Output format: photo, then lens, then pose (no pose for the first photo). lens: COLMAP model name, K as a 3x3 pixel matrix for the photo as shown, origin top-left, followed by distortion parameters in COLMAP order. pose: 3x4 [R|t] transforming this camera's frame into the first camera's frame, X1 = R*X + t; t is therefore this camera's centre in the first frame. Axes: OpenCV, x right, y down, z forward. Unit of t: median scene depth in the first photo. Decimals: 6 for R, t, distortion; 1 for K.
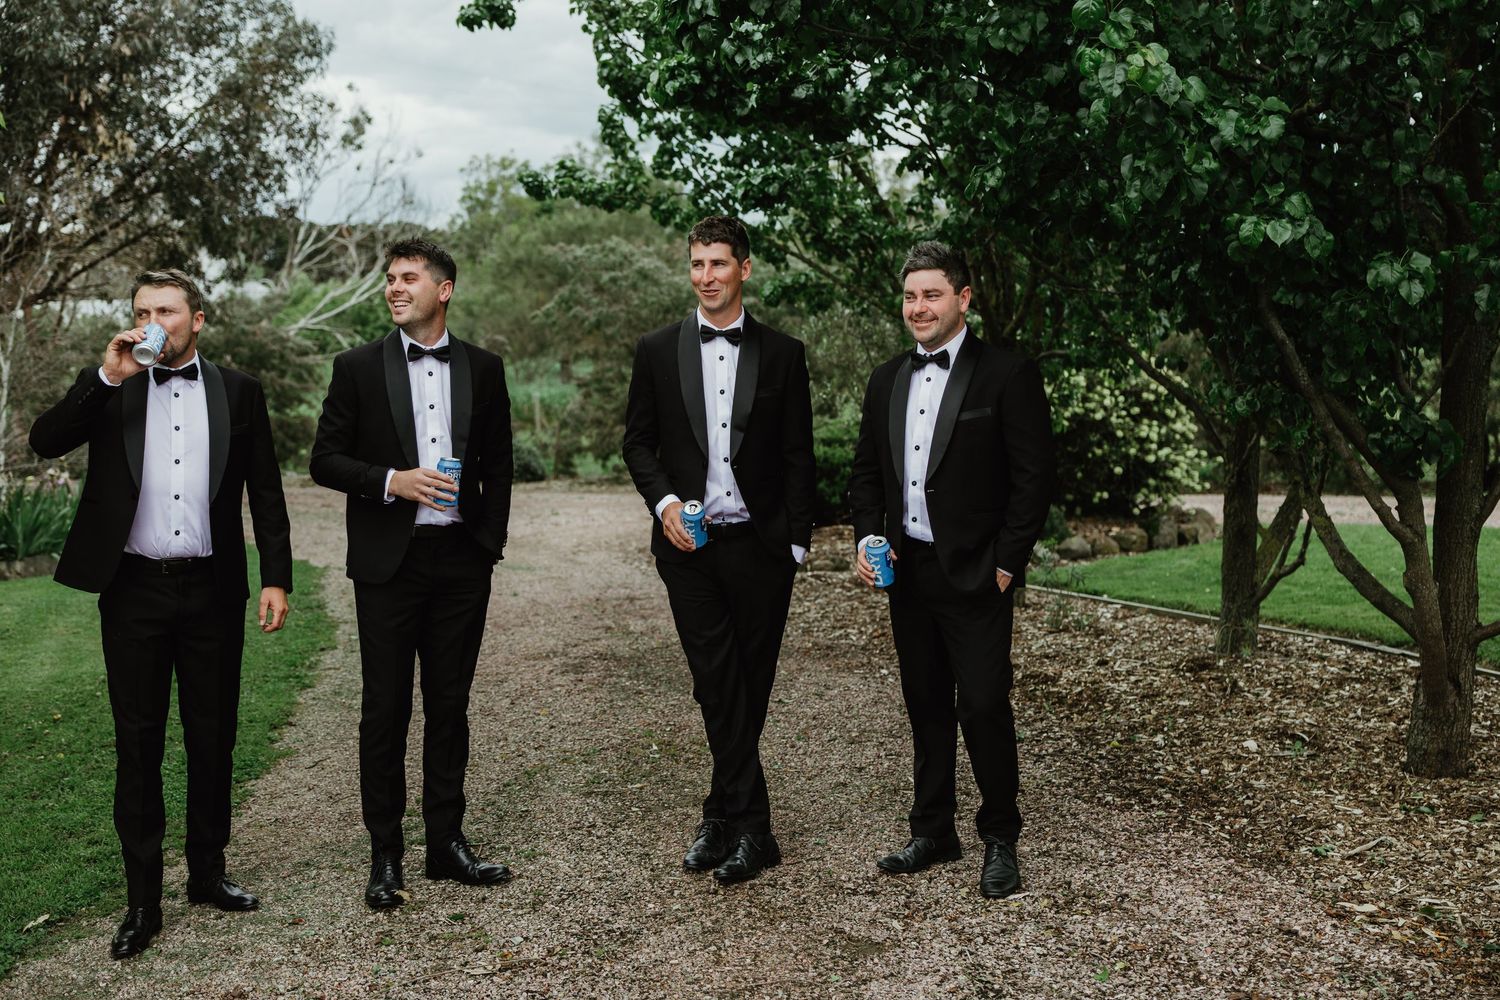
lens RADIAL K [[1784.2, 0, 712.1], [0, 1784.2, 495.6], [0, 0, 1]] dist [-0.019511, 0.000000]
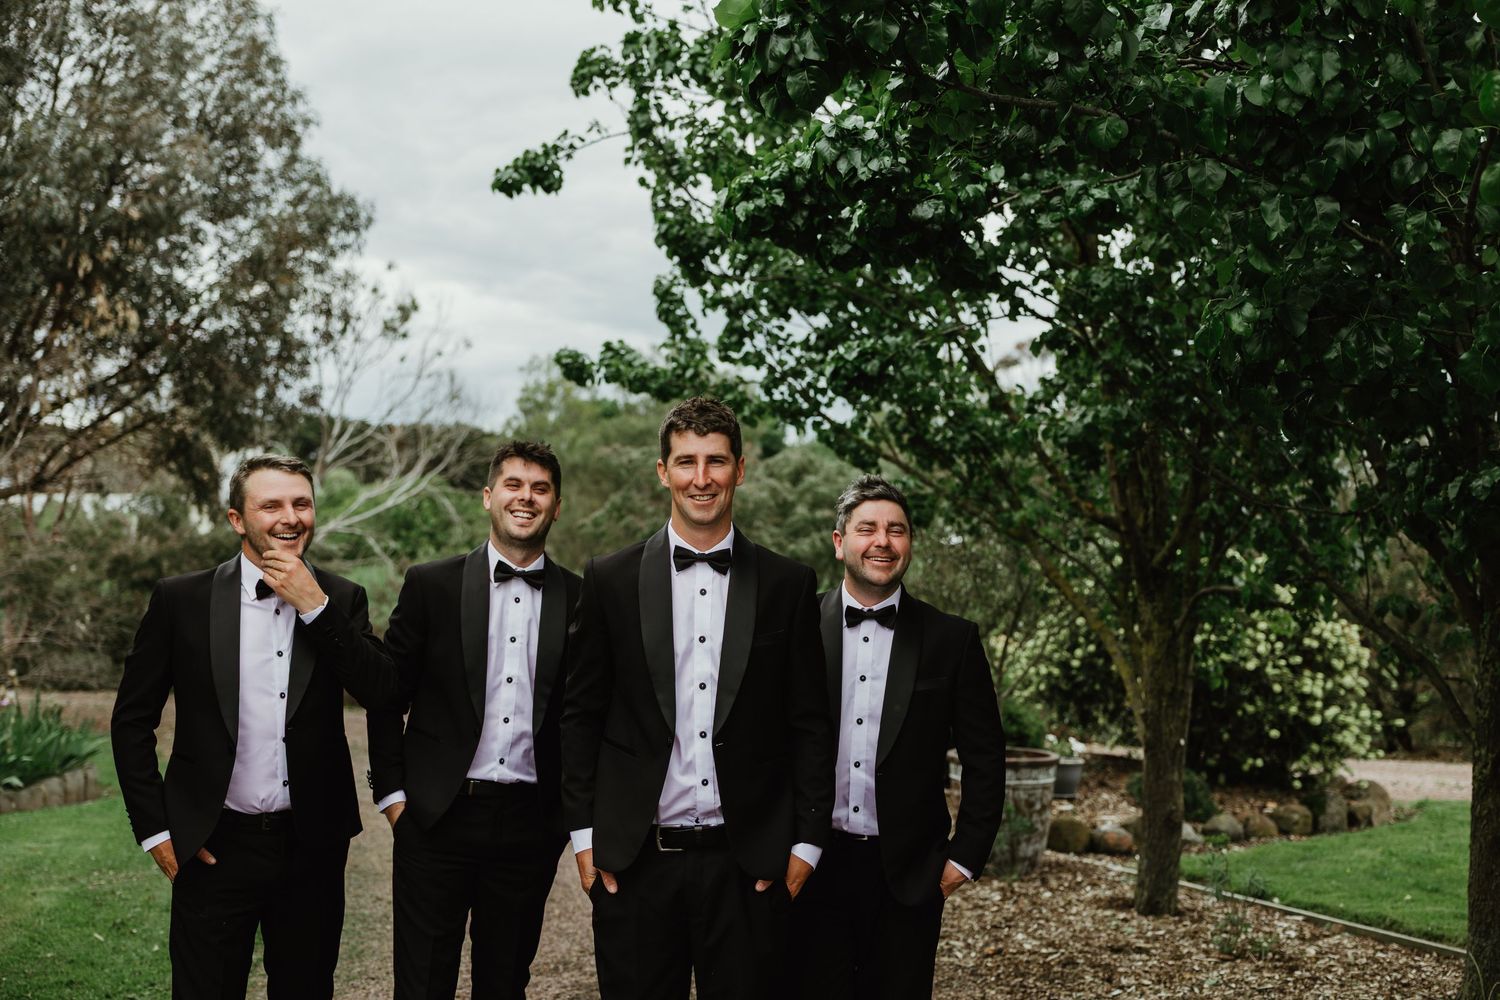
lens RADIAL K [[1784.2, 0, 753.9], [0, 1784.2, 487.7], [0, 0, 1]] dist [-0.019511, 0.000000]
pose [[0.999462, 0.029472, -0.014366, -0.003414], [-0.031028, 0.991809, -0.123907, -0.020393], [0.010597, 0.124286, 0.992190, 0.207915]]
